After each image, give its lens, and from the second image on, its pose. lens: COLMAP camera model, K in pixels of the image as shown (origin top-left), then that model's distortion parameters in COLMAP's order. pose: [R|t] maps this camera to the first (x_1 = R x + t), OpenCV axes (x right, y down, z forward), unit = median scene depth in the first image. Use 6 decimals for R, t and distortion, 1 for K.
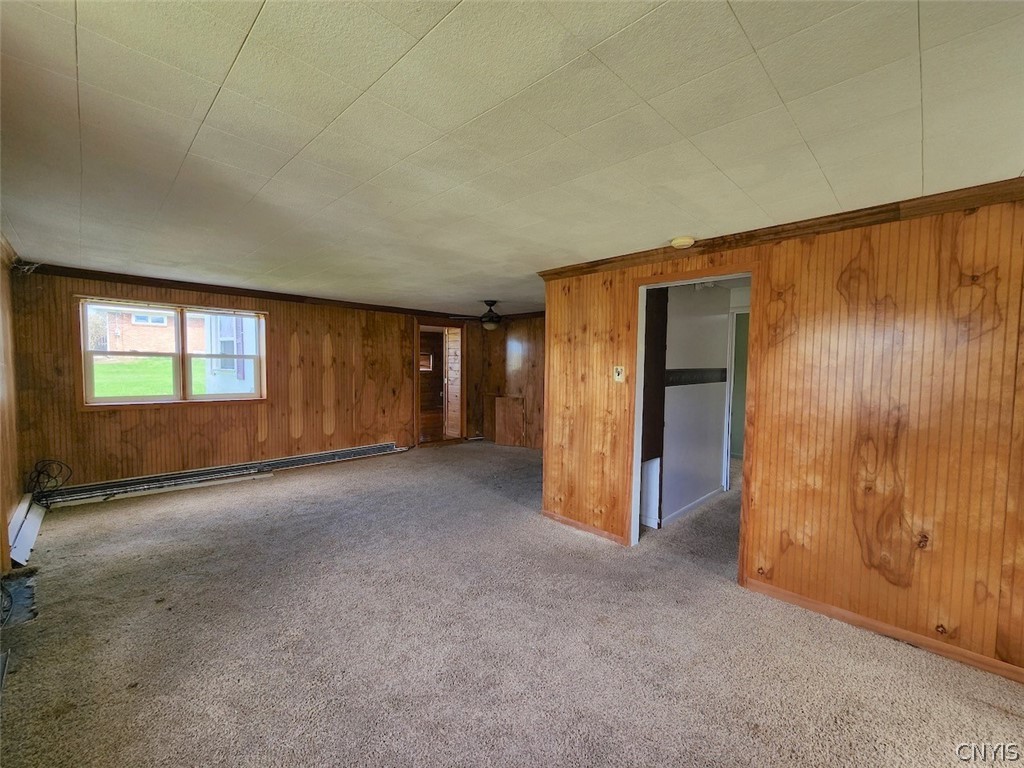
lens RADIAL K [[418.1, 0, 513.8], [0, 418.1, 387.6], [0, 0, 1]] dist [-0.002876, -0.000660]
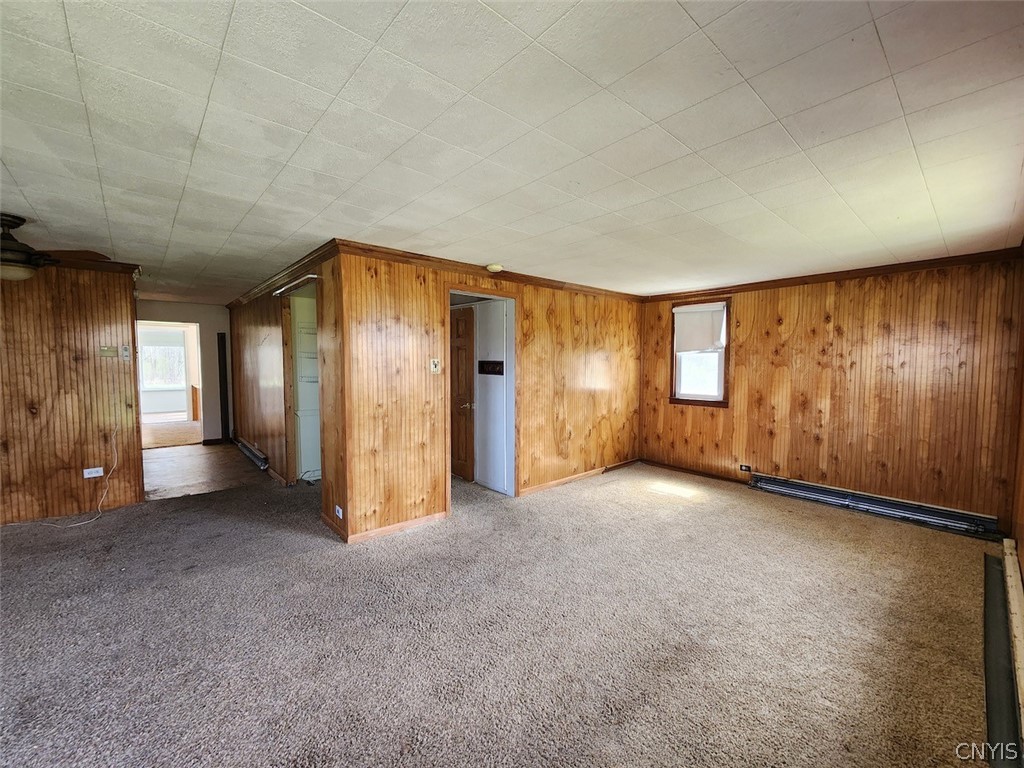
lens RADIAL K [[418.1, 0, 513.8], [0, 418.1, 383.9], [0, 0, 1]] dist [-0.002876, -0.000660]
pose [[0.061309, -0.069358, 0.995706, -0.813843], [0.046552, 0.996696, 0.066561, -0.048231], [-0.997033, 0.042271, 0.064336, 0.719991]]
